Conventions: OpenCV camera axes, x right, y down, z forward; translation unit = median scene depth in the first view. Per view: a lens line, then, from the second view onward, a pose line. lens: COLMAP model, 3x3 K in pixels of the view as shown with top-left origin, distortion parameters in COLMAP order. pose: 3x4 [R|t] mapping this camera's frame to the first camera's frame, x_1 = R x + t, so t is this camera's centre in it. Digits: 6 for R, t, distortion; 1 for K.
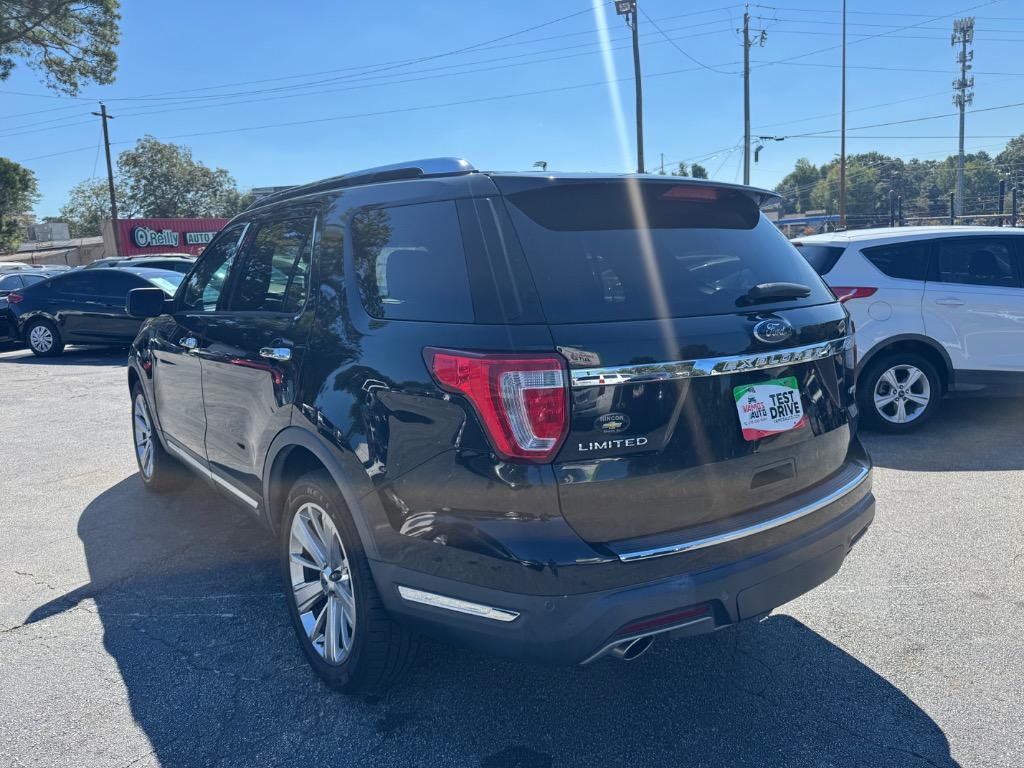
lens RADIAL K [[764.0, 0, 490.6], [0, 764.0, 382.7], [0, 0, 1]] dist [0.070319, -0.060054]
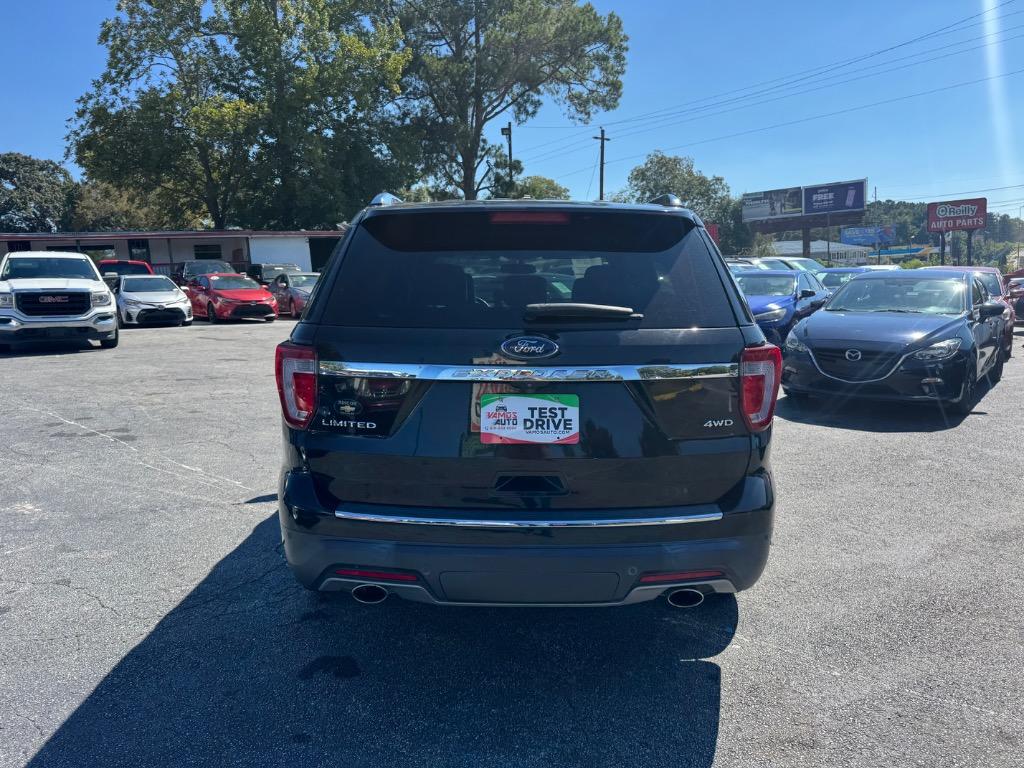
lens RADIAL K [[764.0, 0, 490.6], [0, 764.0, 382.7], [0, 0, 1]] dist [0.070319, -0.060054]
pose [[0.788531, 0.107516, -0.605524, 0.099539], [-0.110576, 0.993340, 0.032380, -0.004808], [0.604972, 0.041424, 0.795168, 0.013017]]
